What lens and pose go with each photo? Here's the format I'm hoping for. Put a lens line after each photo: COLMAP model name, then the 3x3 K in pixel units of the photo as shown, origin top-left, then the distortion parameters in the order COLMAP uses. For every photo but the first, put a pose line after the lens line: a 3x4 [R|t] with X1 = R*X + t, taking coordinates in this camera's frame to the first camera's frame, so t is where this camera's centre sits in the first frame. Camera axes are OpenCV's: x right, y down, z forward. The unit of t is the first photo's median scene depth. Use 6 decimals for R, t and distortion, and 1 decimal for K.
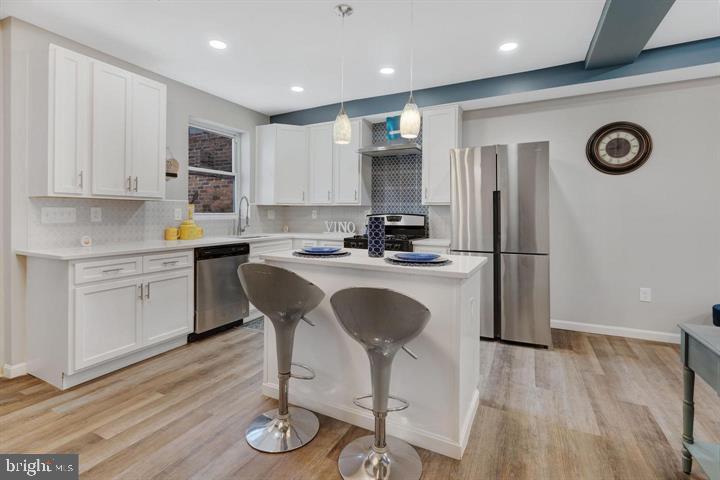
lens RADIAL K [[345.7, 0, 363.3], [0, 345.7, 205.8], [0, 0, 1]] dist [-0.005042, 0.004614]
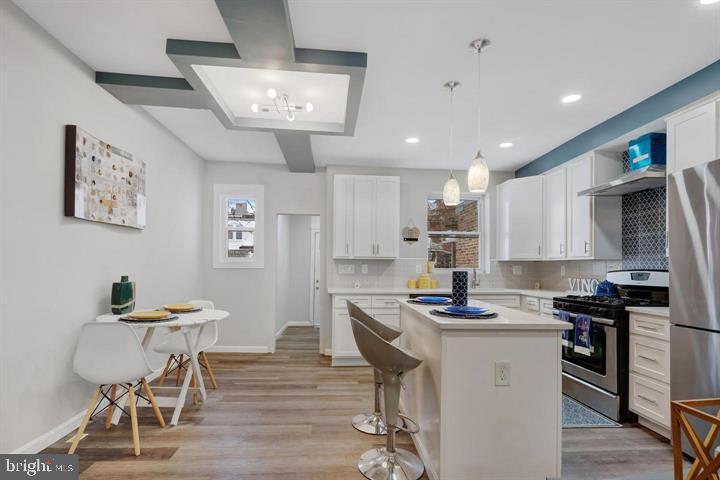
lens RADIAL K [[345.7, 0, 349.8], [0, 345.7, 264.9], [0, 0, 1]] dist [-0.005042, 0.004614]
pose [[0.498925, -0.007988, -0.866609, 0.456427], [0.013002, 0.999914, -0.001732, 0.007094], [0.866548, -0.010404, 0.498986, 0.112260]]
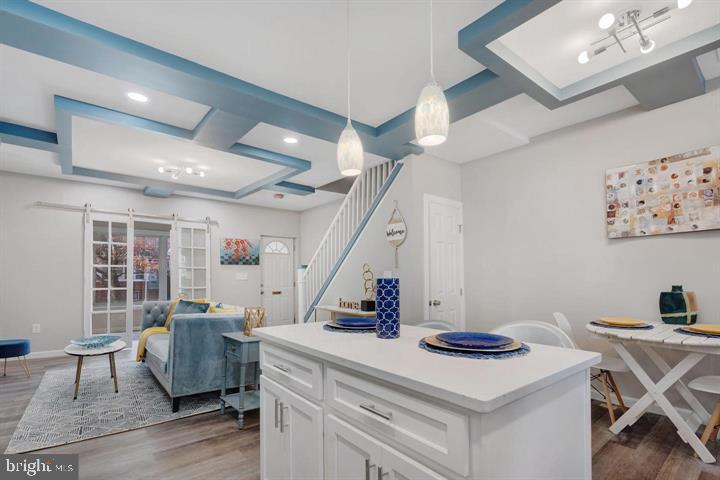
lens RADIAL K [[345.7, 0, 355.3], [0, 345.7, 273.6], [0, 0, 1]] dist [-0.005042, 0.004614]
pose [[-0.918691, 0.000831, 0.394976, -0.124126], [-0.010378, 0.999602, -0.026243, 0.024516], [-0.394841, -0.028208, -0.918316, 1.016058]]
